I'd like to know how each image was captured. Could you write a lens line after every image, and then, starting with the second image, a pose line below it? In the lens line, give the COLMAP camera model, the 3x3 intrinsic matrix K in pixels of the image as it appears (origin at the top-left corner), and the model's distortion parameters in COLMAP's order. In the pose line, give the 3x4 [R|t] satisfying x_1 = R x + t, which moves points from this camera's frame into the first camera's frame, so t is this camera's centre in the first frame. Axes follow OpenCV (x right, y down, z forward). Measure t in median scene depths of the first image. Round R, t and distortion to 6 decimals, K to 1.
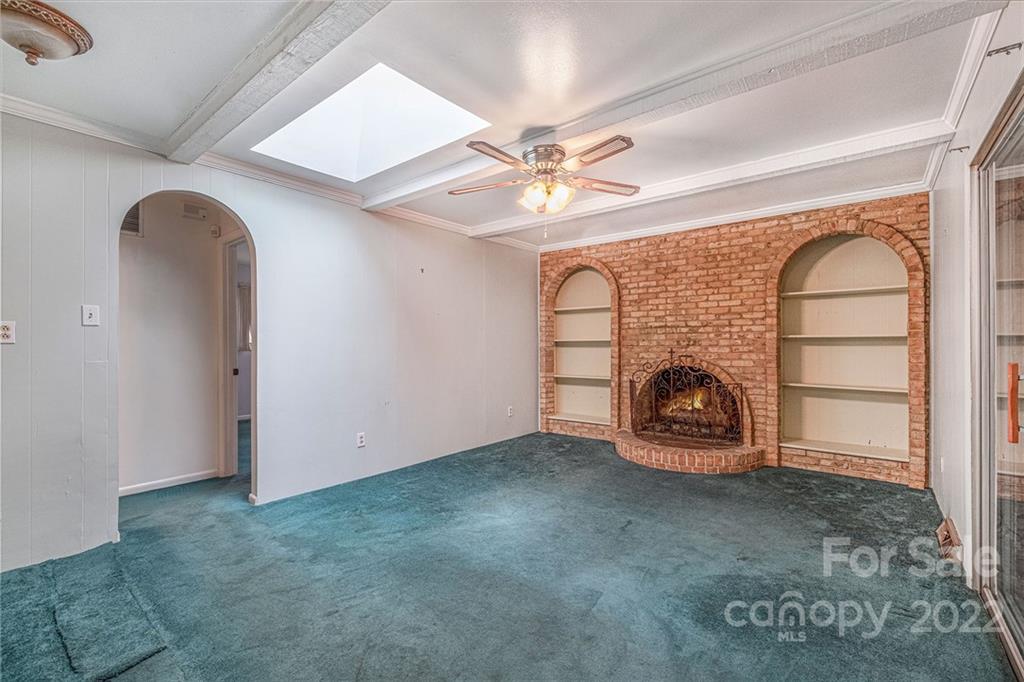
lens RADIAL K [[444.0, 0, 515.4], [0, 444.0, 342.9], [0, 0, 1]] dist [0.008040, -0.002392]
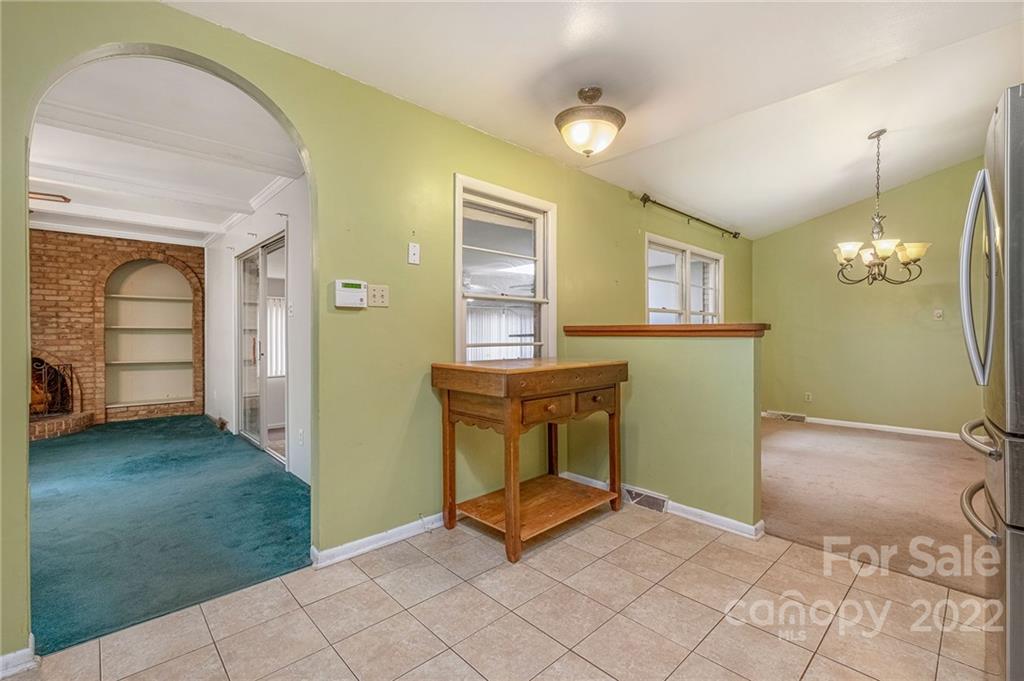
lens RADIAL K [[444.0, 0, 515.3], [0, 444.0, 336.8], [0, 0, 1]] dist [0.008040, -0.002392]
pose [[0.146781, -0.004368, 0.989159, -0.549038], [-0.008817, 0.999945, 0.005724, -0.003025], [-0.989130, -0.009562, 0.146734, -0.414233]]
